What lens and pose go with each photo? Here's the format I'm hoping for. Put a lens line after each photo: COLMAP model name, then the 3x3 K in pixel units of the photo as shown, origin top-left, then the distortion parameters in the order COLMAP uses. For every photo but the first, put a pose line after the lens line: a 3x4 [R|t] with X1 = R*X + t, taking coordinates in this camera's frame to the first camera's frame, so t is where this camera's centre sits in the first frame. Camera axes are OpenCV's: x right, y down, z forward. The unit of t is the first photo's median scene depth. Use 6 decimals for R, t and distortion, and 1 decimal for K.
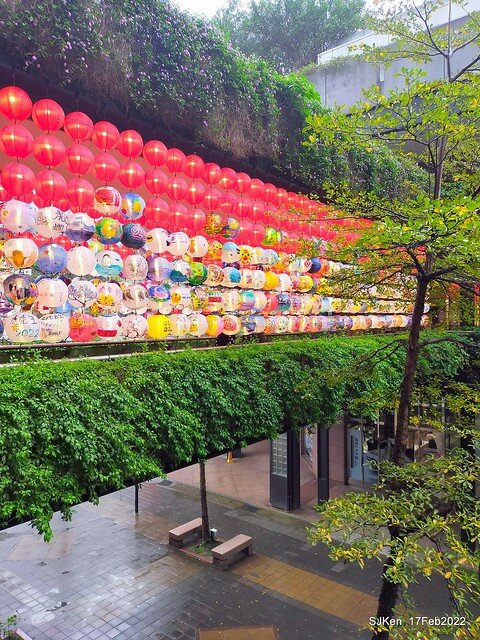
lens RADIAL K [[483.7, 0, 239.7], [0, 483.7, 324.6], [0, 0, 1]] dist [0.032151, -0.031124]
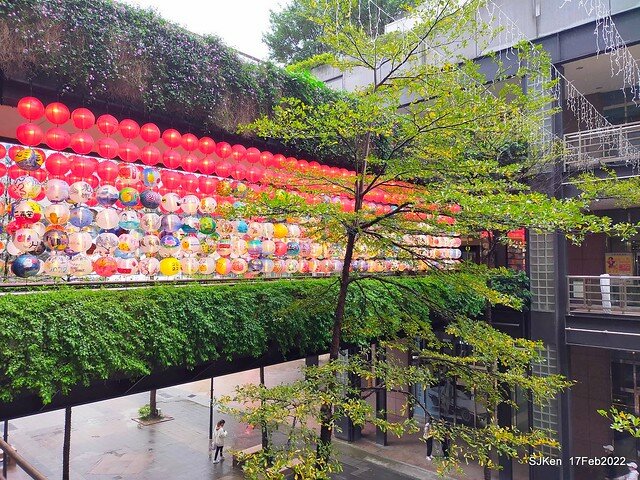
lens RADIAL K [[483.7, 0, 323.3], [0, 483.7, 236.7], [0, 0, 1]] dist [0.032151, -0.031124]
pose [[0.997179, 0.010381, -0.074334, 0.371794], [-0.015049, 0.997931, -0.062513, -0.000470], [0.073531, 0.063456, 0.995272, -0.315567]]
